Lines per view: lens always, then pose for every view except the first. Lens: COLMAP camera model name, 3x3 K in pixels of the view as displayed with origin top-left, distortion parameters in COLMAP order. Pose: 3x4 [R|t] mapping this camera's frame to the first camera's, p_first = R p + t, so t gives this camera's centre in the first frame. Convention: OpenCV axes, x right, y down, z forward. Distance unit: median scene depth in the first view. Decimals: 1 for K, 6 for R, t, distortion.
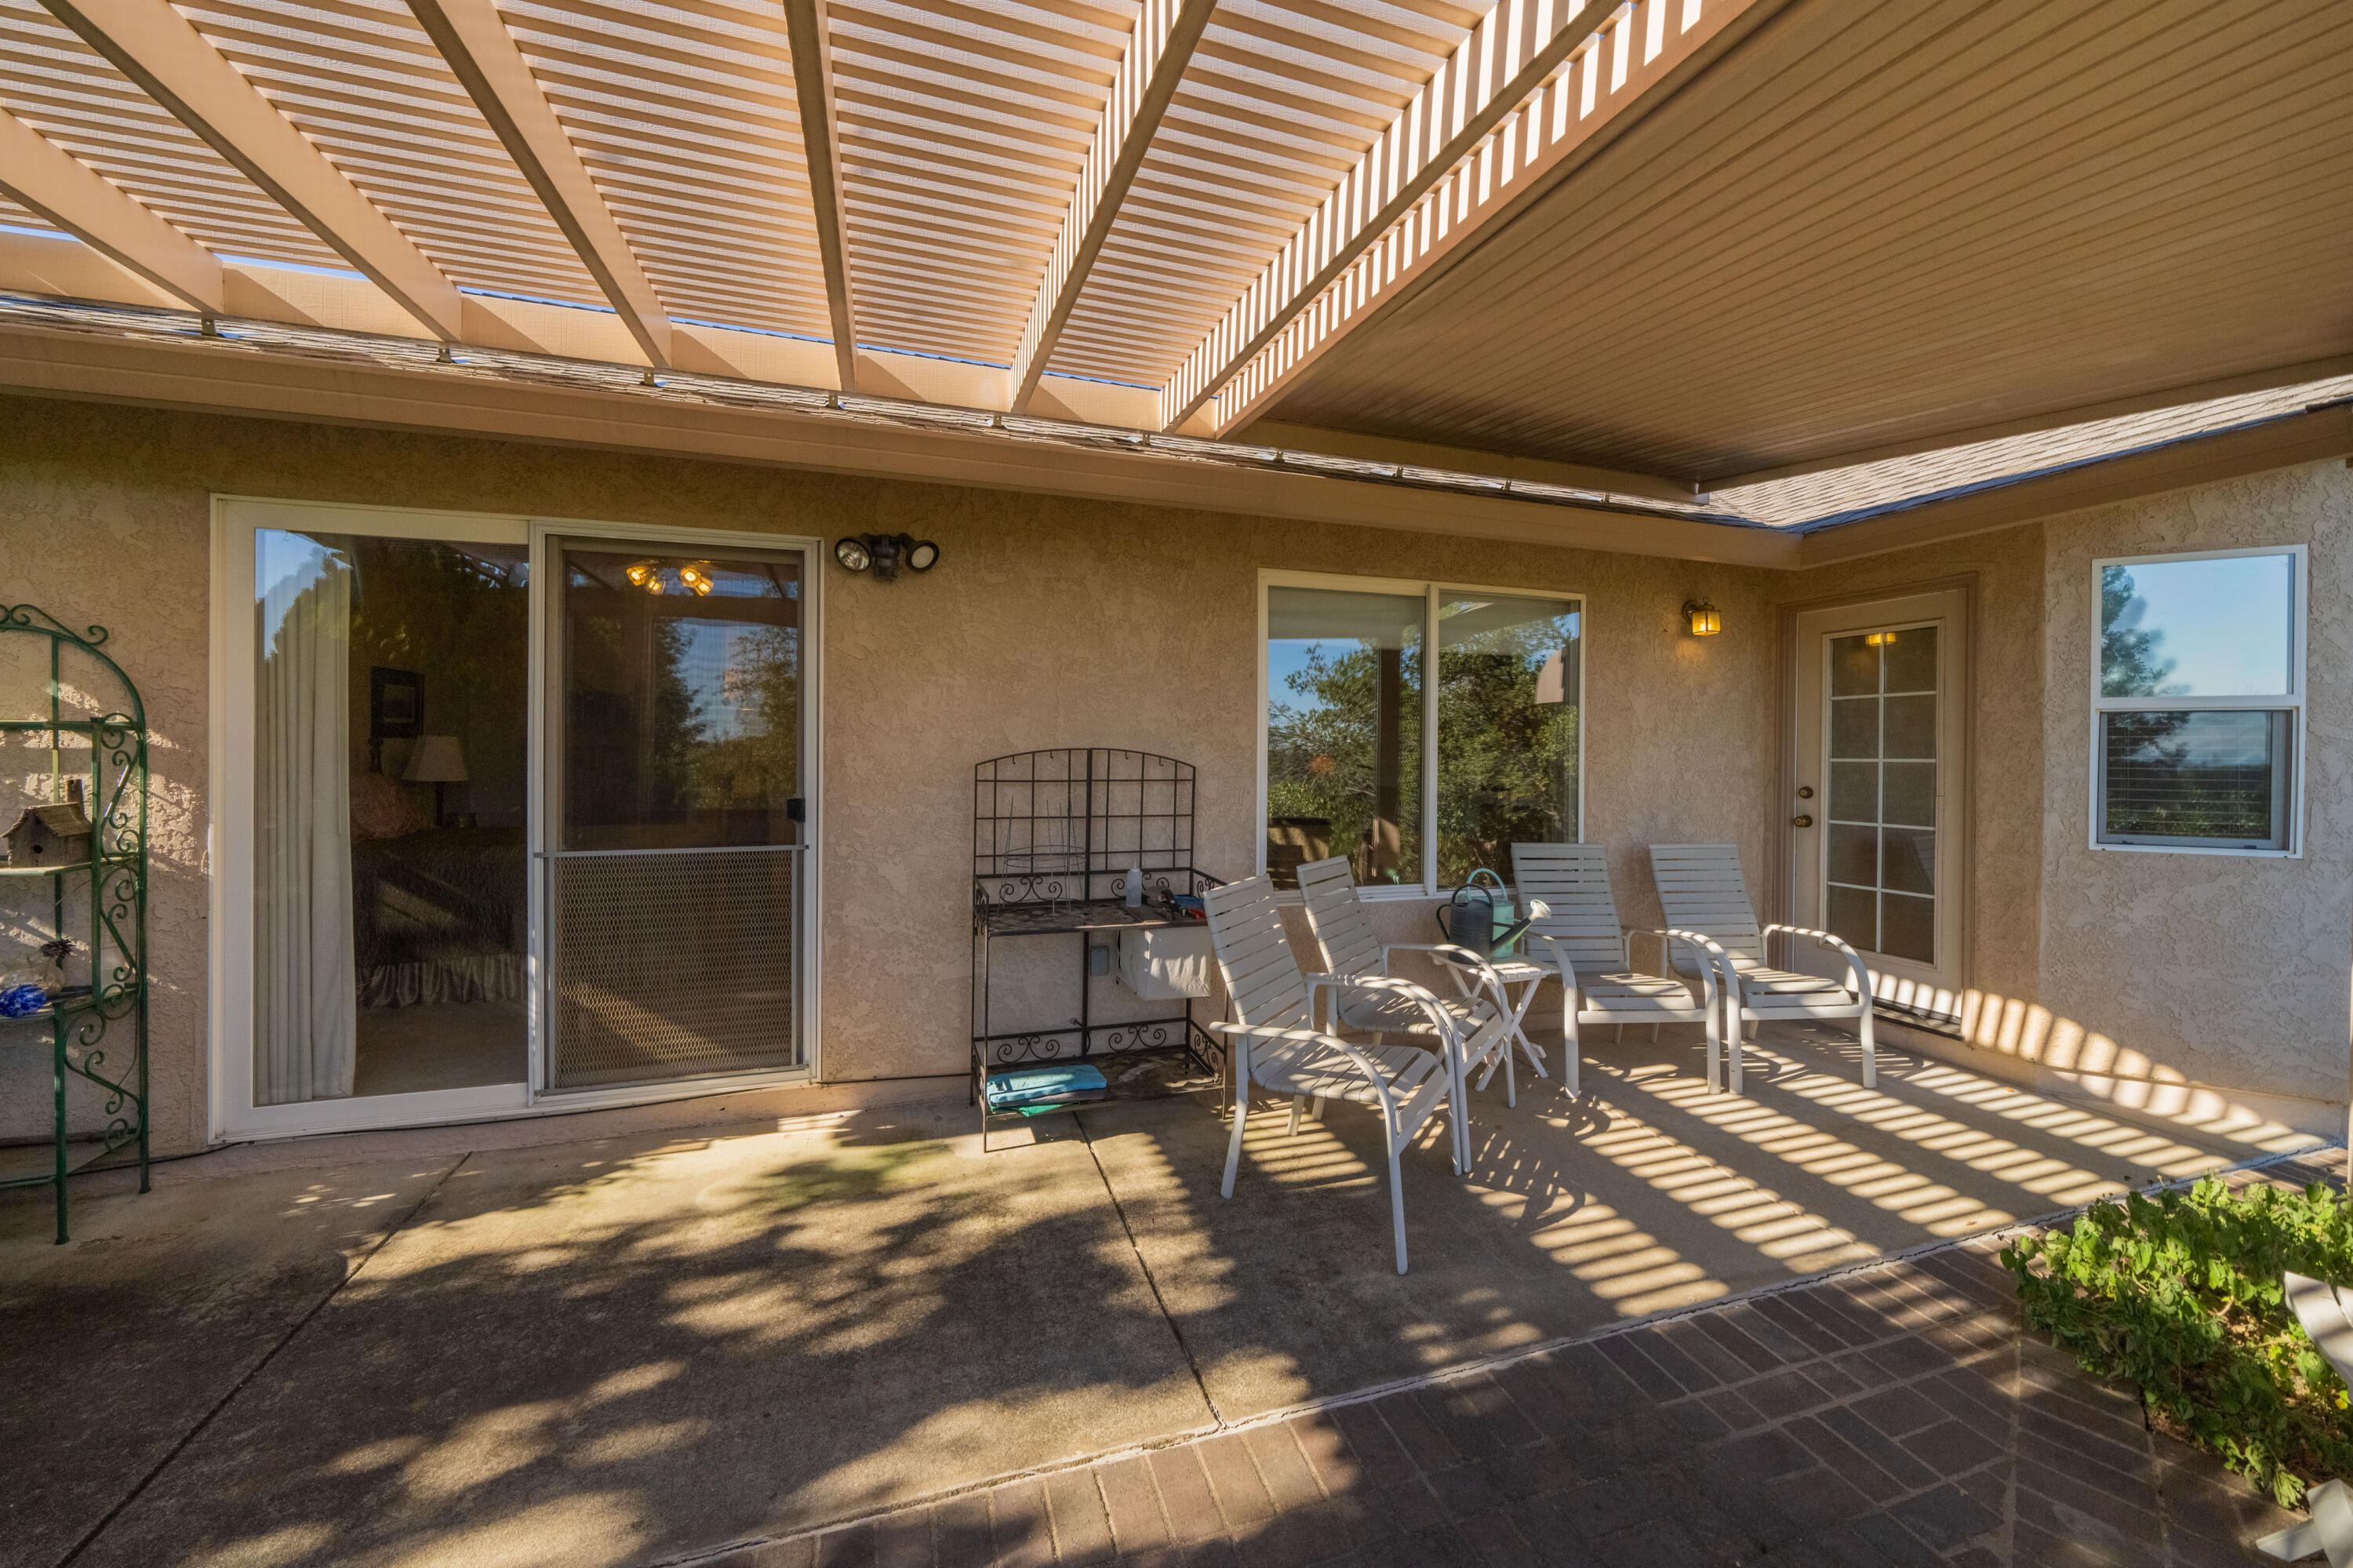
lens RADIAL K [[835.7, 0, 1148.1], [0, 835.7, 779.5], [0, 0, 1]] dist [-0.000511, 0.000046]
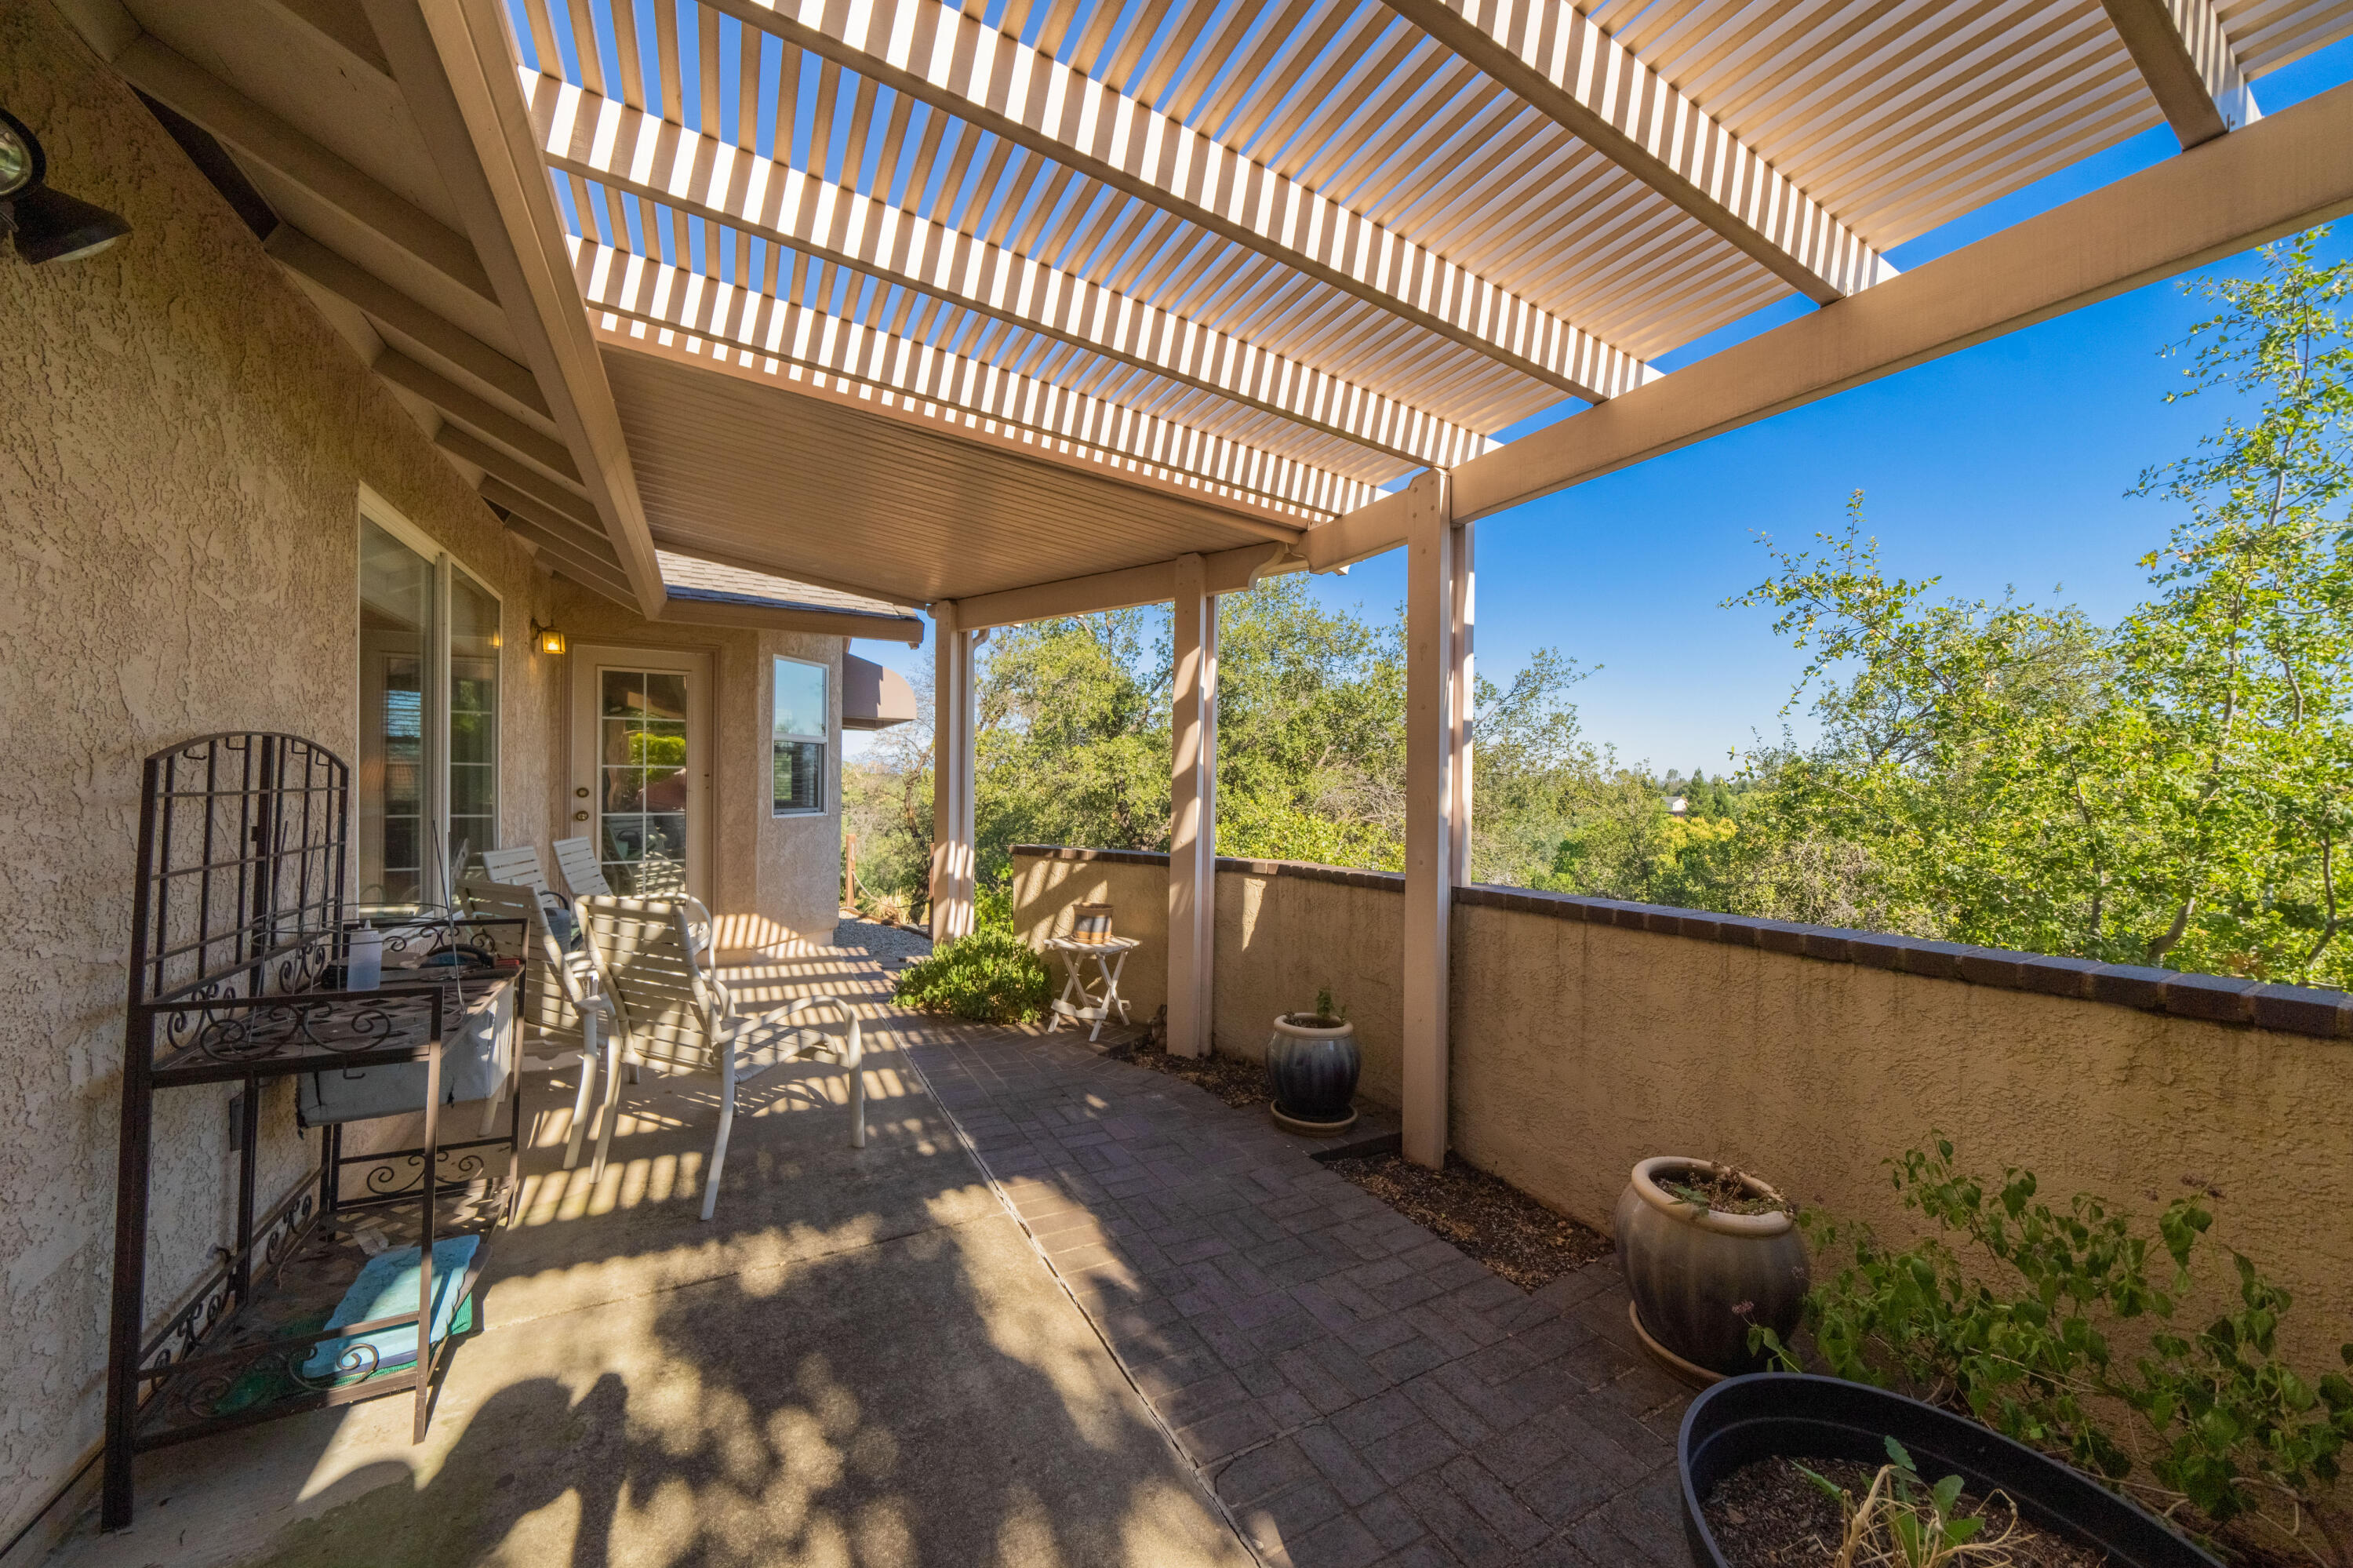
lens RADIAL K [[809.2, 0, 1163.5], [0, 809.2, 787.8], [0, 0, 1]] dist [-0.000705, -0.000022]
pose [[-0.192106, -0.017046, 0.981226, -0.705928], [0.017649, 0.999627, 0.020821, -0.000752], [-0.981215, 0.021318, -0.191733, 0.517176]]
